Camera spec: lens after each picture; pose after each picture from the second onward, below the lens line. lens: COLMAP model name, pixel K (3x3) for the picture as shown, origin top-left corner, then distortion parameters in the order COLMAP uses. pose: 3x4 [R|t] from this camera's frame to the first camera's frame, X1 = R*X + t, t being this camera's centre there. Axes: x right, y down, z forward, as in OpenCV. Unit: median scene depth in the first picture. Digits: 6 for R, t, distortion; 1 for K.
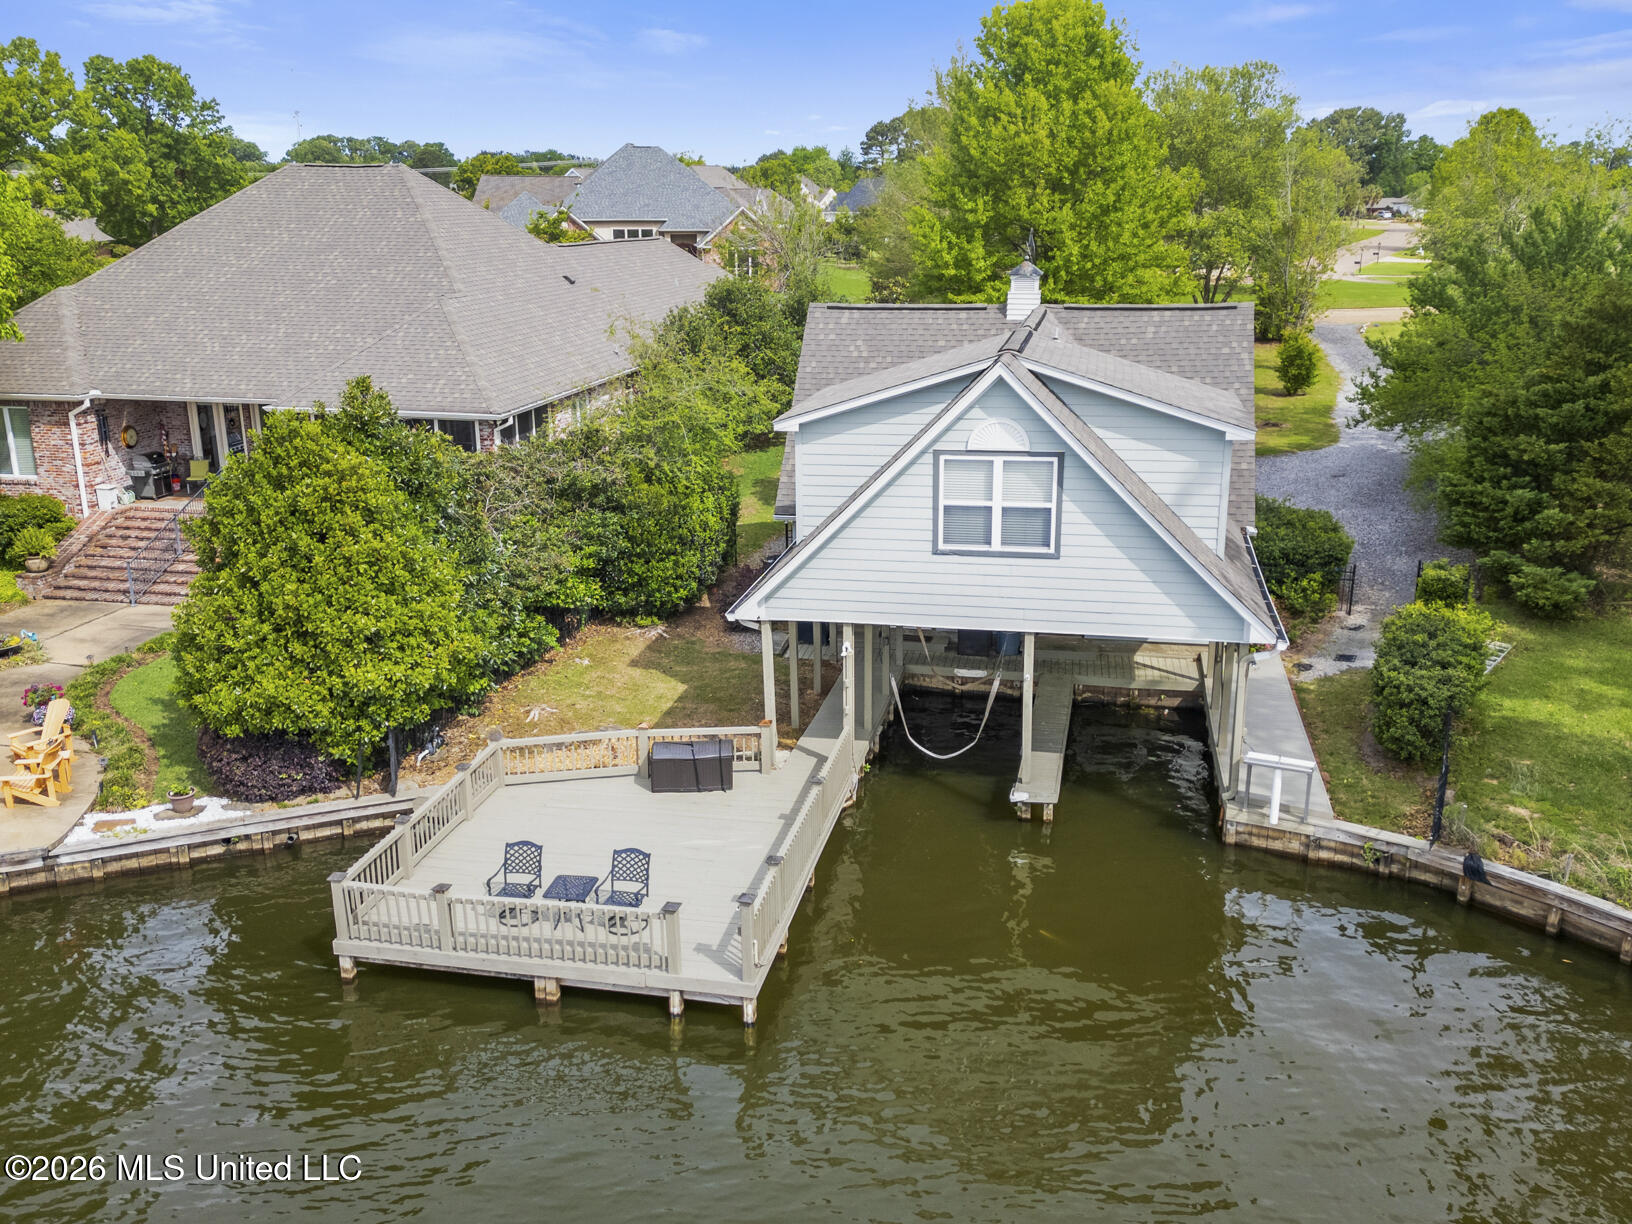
lens RADIAL K [[1444.7, 0, 812.8], [0, 1444.7, 595.1], [0, 0, 1]] dist [0.081204, -0.117425]
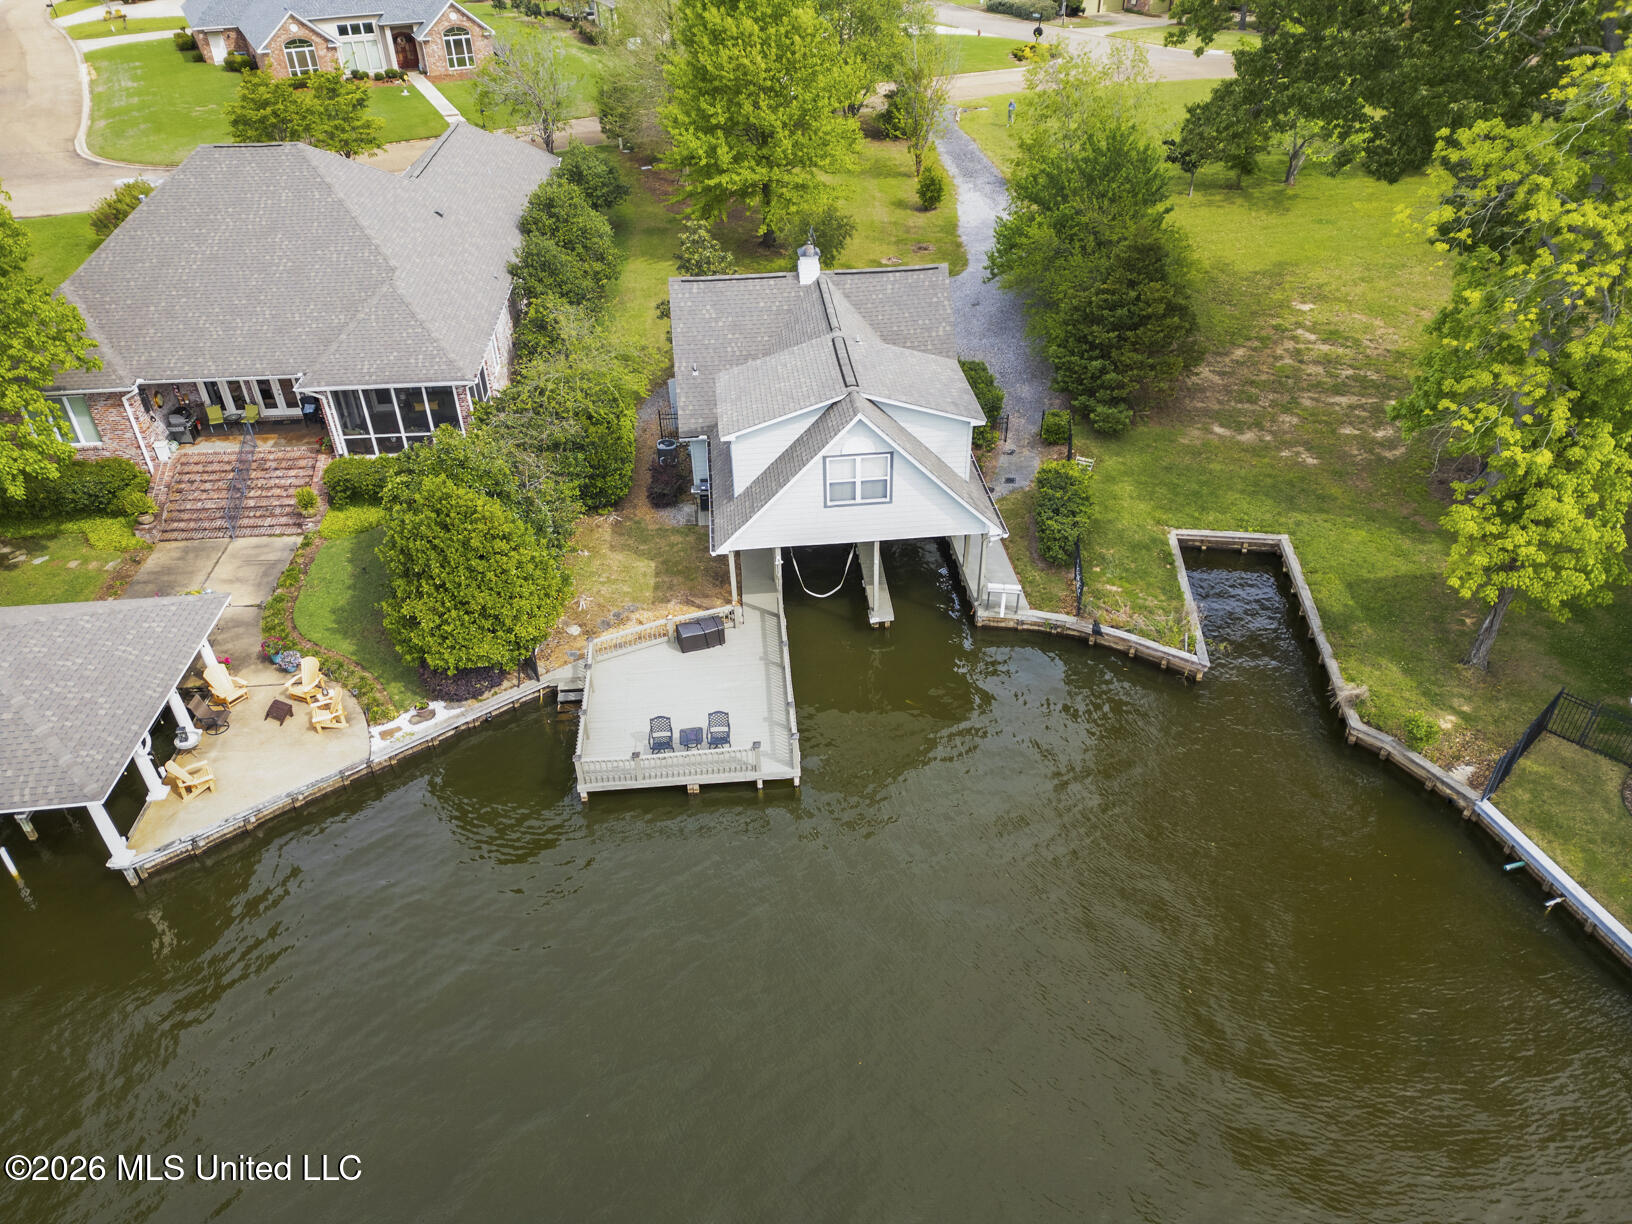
lens RADIAL K [[1144.3, 0, 816.0], [0, 1144.3, 612.0], [0, 0, 1]] dist [0.050981, -0.052367]
pose [[0.956604, -0.174160, 0.233618, -0.243051], [0.087317, 0.936218, 0.340400, -0.337724], [-0.278002, -0.305229, 0.910796, -0.292819]]
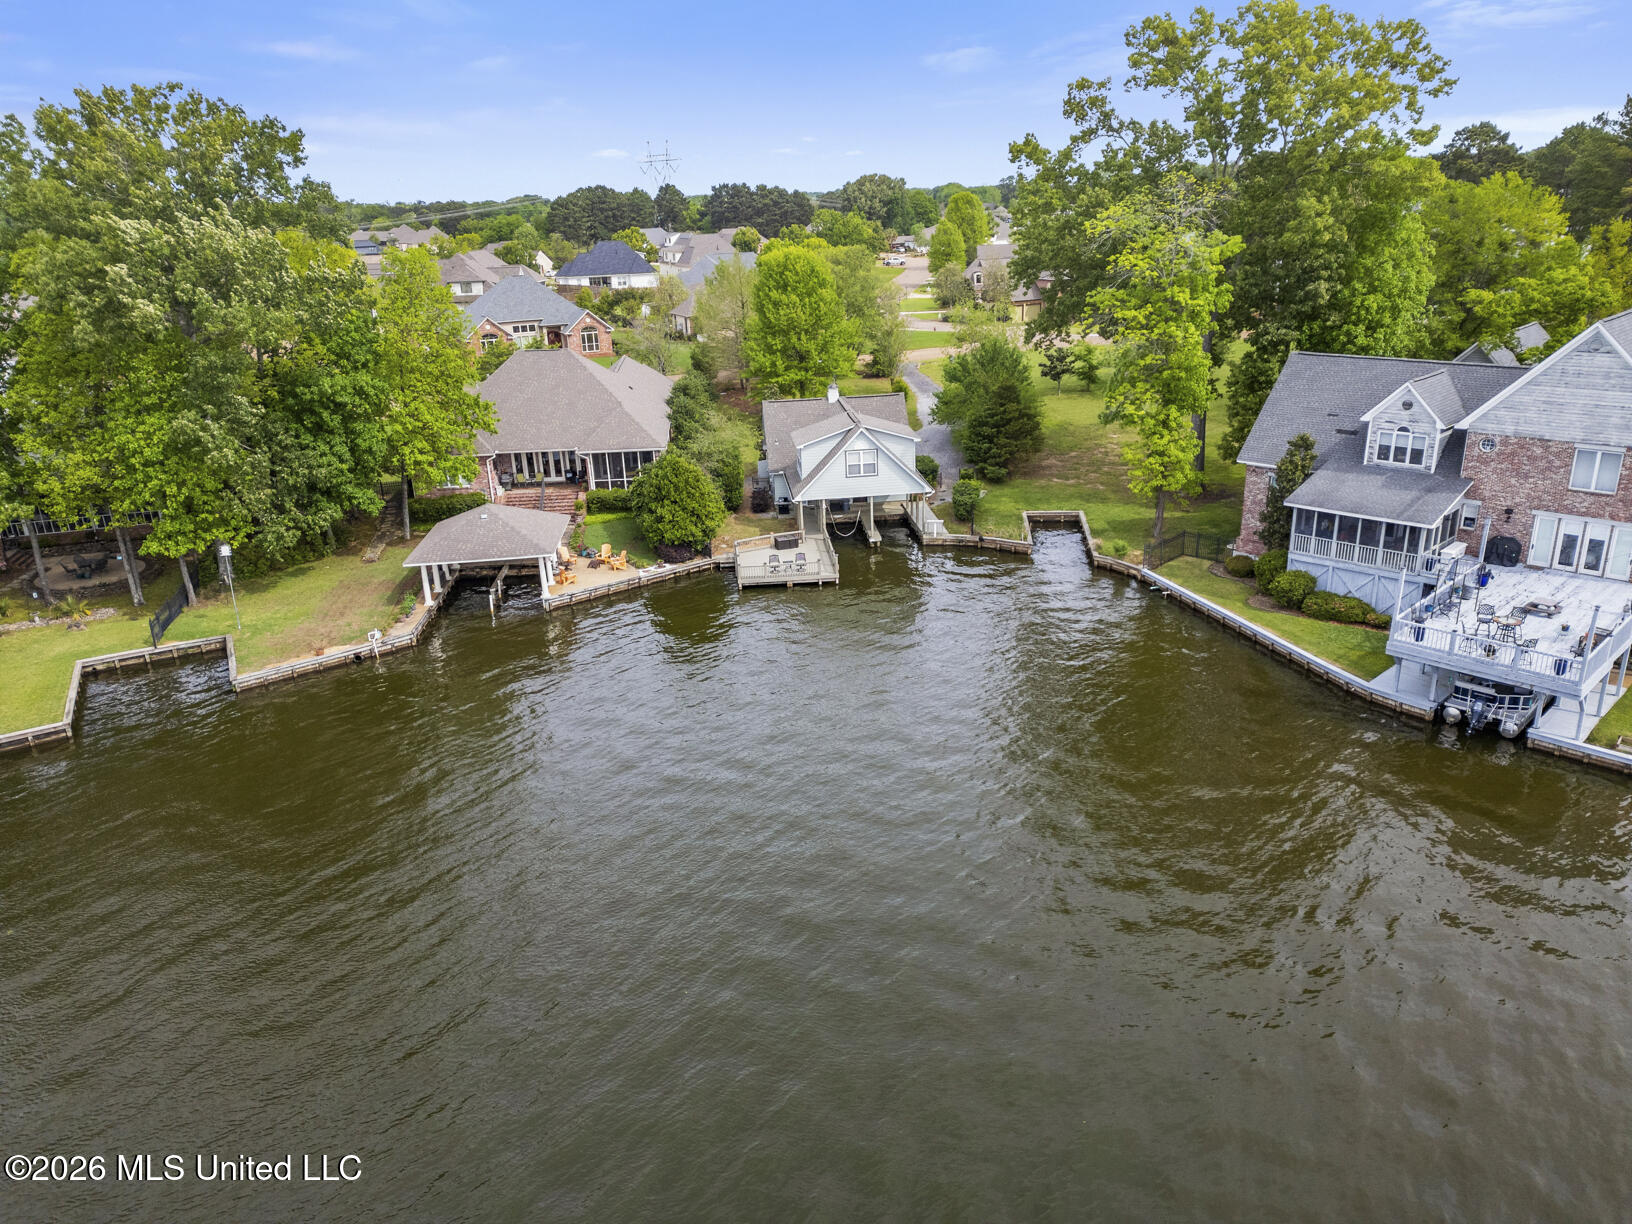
lens RADIAL K [[1141.1, 0, 818.8], [0, 1141.1, 600.4], [0, 0, 1]] dist [0.063004, -0.065153]
pose [[0.953713, -0.125628, 0.273220, -0.727342], [0.108855, 0.991166, 0.075770, 0.047752], [-0.280325, -0.042521, 0.958963, -1.615076]]
